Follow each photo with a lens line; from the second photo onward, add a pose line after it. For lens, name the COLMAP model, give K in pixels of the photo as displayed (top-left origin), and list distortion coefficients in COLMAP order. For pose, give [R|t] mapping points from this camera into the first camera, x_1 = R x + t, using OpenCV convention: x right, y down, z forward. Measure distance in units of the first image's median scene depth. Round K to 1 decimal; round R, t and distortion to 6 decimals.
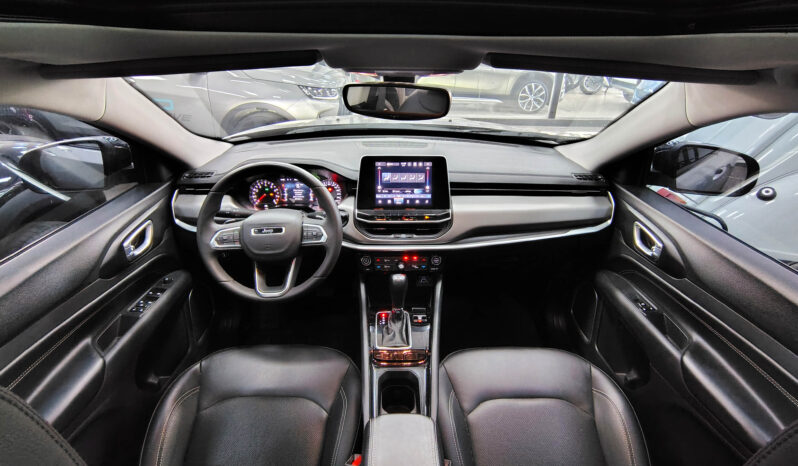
lens RADIAL K [[384.1, 0, 391.1], [0, 384.1, 234.3], [0, 0, 1]] dist [0.011954, 0.000484]
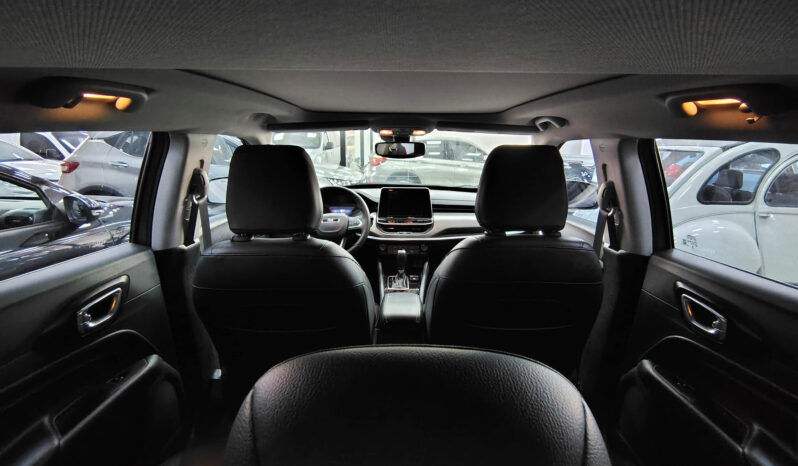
lens RADIAL K [[384.1, 0, 396.1], [0, 384.1, 231.3], [0, 0, 1]] dist [0.011954, 0.000484]
pose [[0.999892, 0.009845, -0.010947, 0.012463], [-0.012460, 0.961915, -0.273065, 0.467298], [0.007842, 0.273172, 0.961933, -0.648557]]
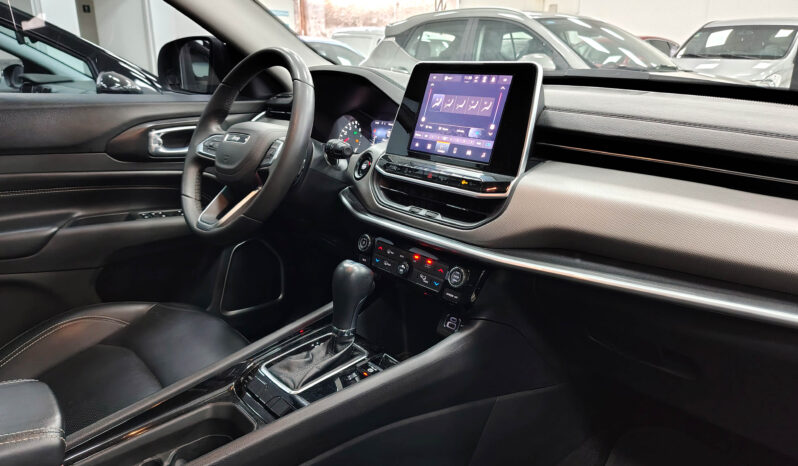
lens RADIAL K [[581.1, 0, 382.8], [0, 581.1, 226.9], [0, 0, 1]] dist [0.033409, -0.033488]
pose [[0.635195, 0.211627, -0.742793, 0.576247], [-0.371167, 0.927036, -0.053282, 0.083905], [0.677320, 0.309544, 0.667398, 0.460046]]
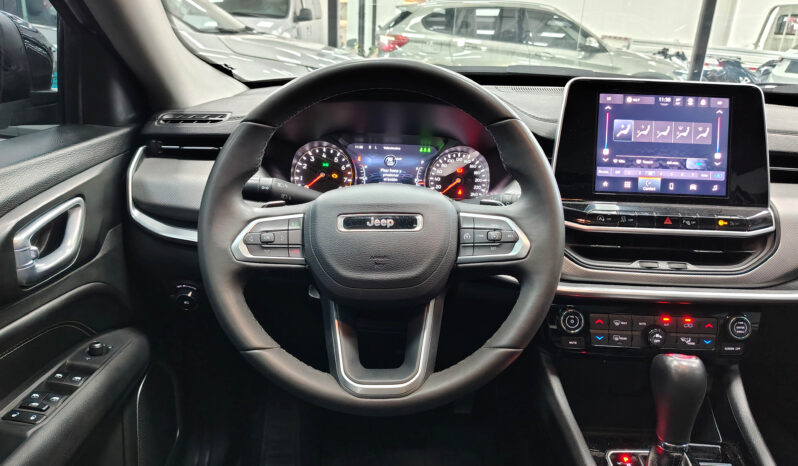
lens RADIAL K [[581.1, 0, 397.9], [0, 581.1, 230.3], [0, 0, 1]] dist [0.033409, -0.033488]
pose [[0.999119, 0.039944, -0.012902, -0.254802], [-0.041461, 0.987094, -0.154682, 0.078578], [0.006557, 0.155081, 0.987880, 0.357452]]
